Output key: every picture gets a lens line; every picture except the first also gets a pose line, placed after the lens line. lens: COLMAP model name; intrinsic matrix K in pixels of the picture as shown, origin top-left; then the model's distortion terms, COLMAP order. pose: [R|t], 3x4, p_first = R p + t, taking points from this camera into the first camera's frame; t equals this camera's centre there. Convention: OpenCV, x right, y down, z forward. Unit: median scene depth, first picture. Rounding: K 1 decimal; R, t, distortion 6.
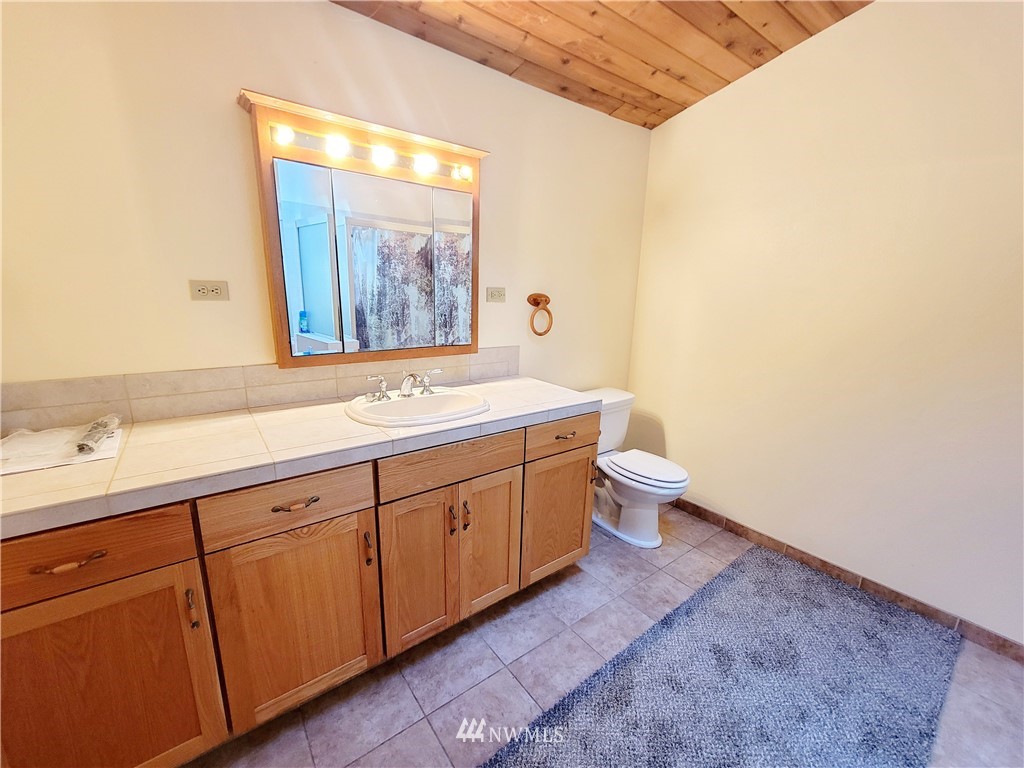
lens RADIAL K [[417.2, 0, 511.3], [0, 417.2, 390.0], [0, 0, 1]] dist [-0.002143, -0.000795]
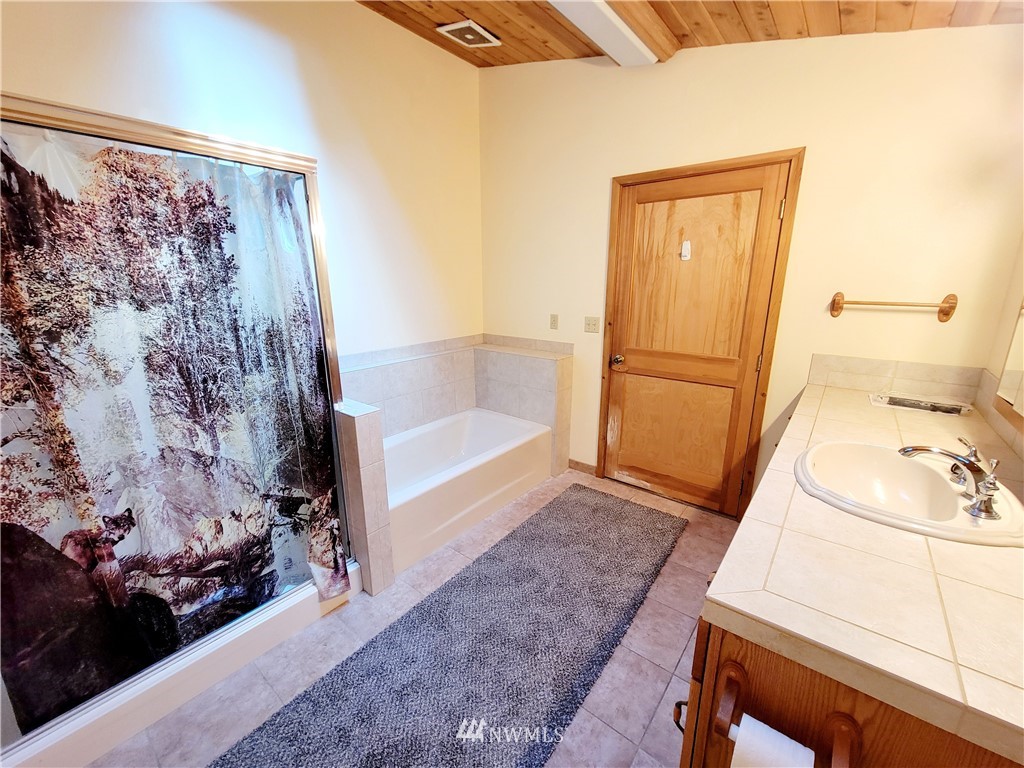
lens RADIAL K [[417.2, 0, 508.4], [0, 417.2, 386.0], [0, 0, 1]] dist [-0.002143, -0.000795]
pose [[-0.969570, 0.037602, -0.241910, 0.518854], [-0.080162, 0.884898, 0.458836, -0.342758], [0.231319, 0.464265, -0.854956, 1.264283]]
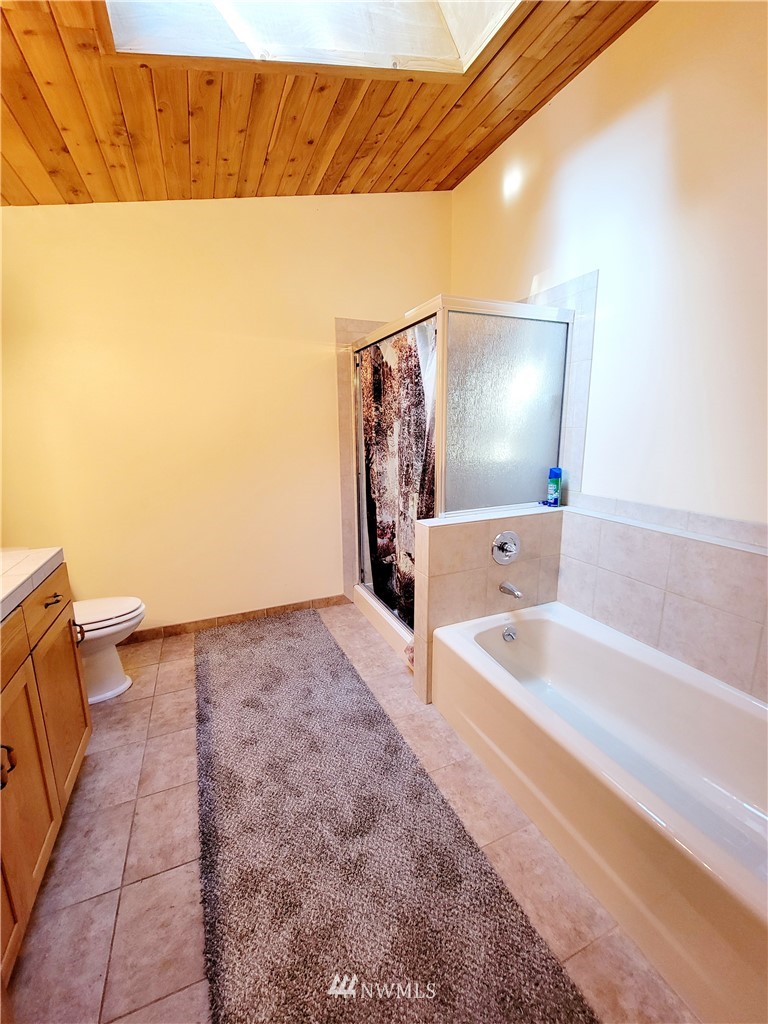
lens RADIAL K [[417.2, 0, 377.7], [0, 417.2, 508.2], [0, 0, 1]] dist [-0.002143, -0.000795]
pose [[0.241316, -0.216265, 0.946042, -0.427152], [0.242986, 0.957265, 0.156850, -0.030828], [-0.939534, 0.192024, 0.283552, 0.153741]]
